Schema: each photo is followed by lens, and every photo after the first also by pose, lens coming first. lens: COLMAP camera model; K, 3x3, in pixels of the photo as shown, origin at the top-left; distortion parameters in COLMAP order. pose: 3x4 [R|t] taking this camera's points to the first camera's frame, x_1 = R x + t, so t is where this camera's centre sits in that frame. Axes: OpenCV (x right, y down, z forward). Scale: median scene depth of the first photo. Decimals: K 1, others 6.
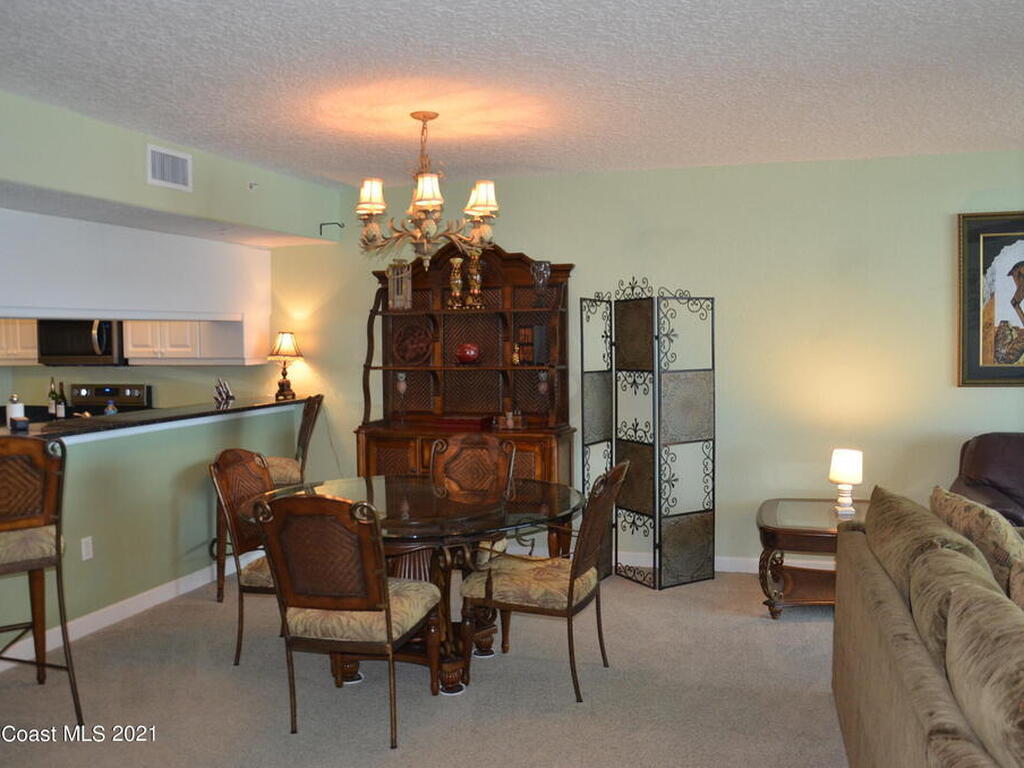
lens RADIAL K [[904.8, 0, 503.5], [0, 904.8, 388.9], [0, 0, 1]] dist [-0.151564, 0.110611]
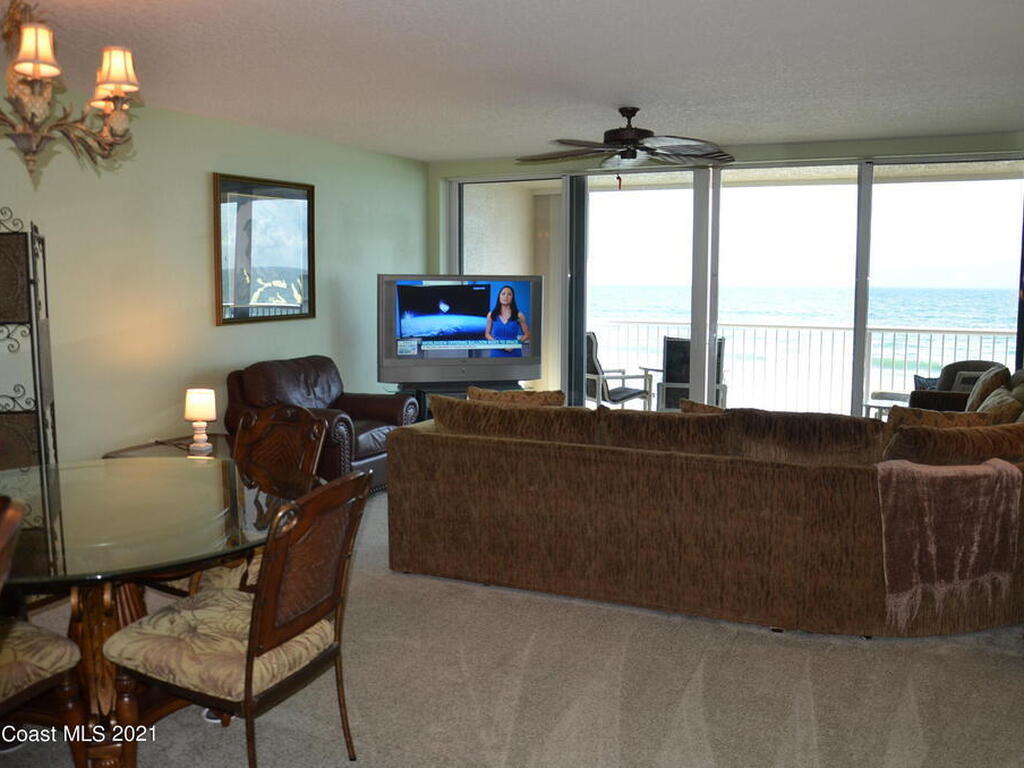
lens RADIAL K [[904.8, 0, 503.5], [0, 904.8, 388.9], [0, 0, 1]] dist [-0.151564, 0.110611]
pose [[0.154135, -0.104341, 0.982525, -0.618772], [0.051422, 0.993908, 0.097483, -0.016388], [-0.986711, 0.035497, 0.158562, 0.497391]]
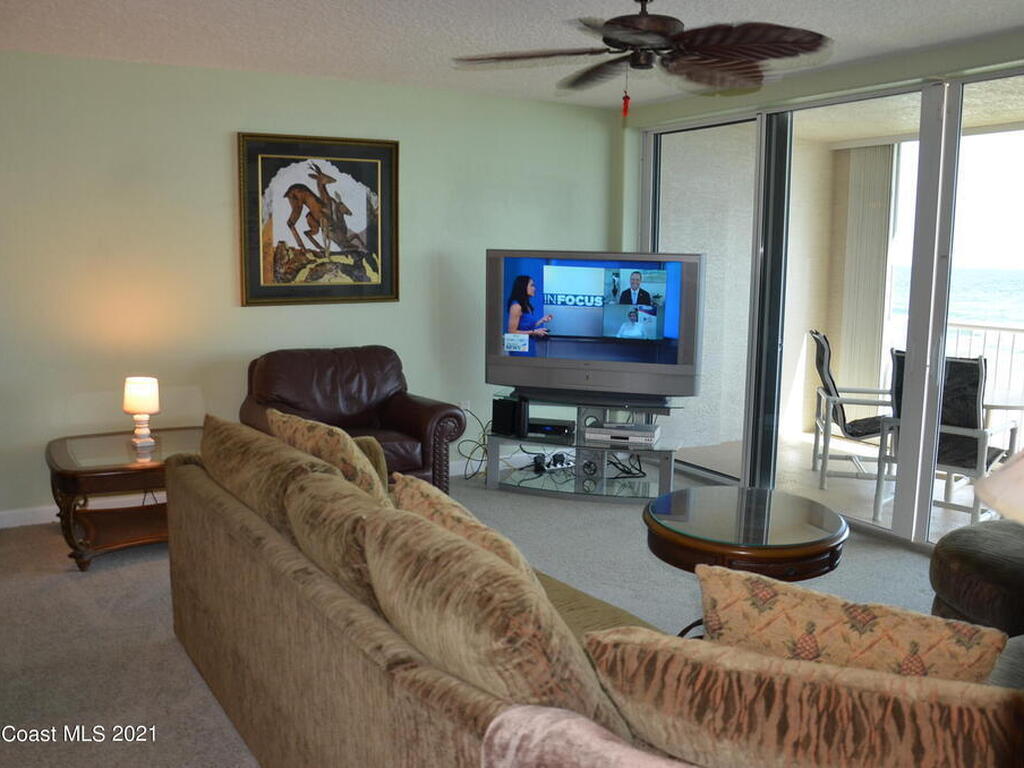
lens RADIAL K [[904.8, 0, 503.5], [0, 904.8, 388.9], [0, 0, 1]] dist [-0.151564, 0.110611]
pose [[0.670373, -0.087918, 0.736798, -0.046336], [0.022341, 0.994897, 0.098389, -0.002558], [-0.741688, -0.049497, 0.668916, 0.095245]]
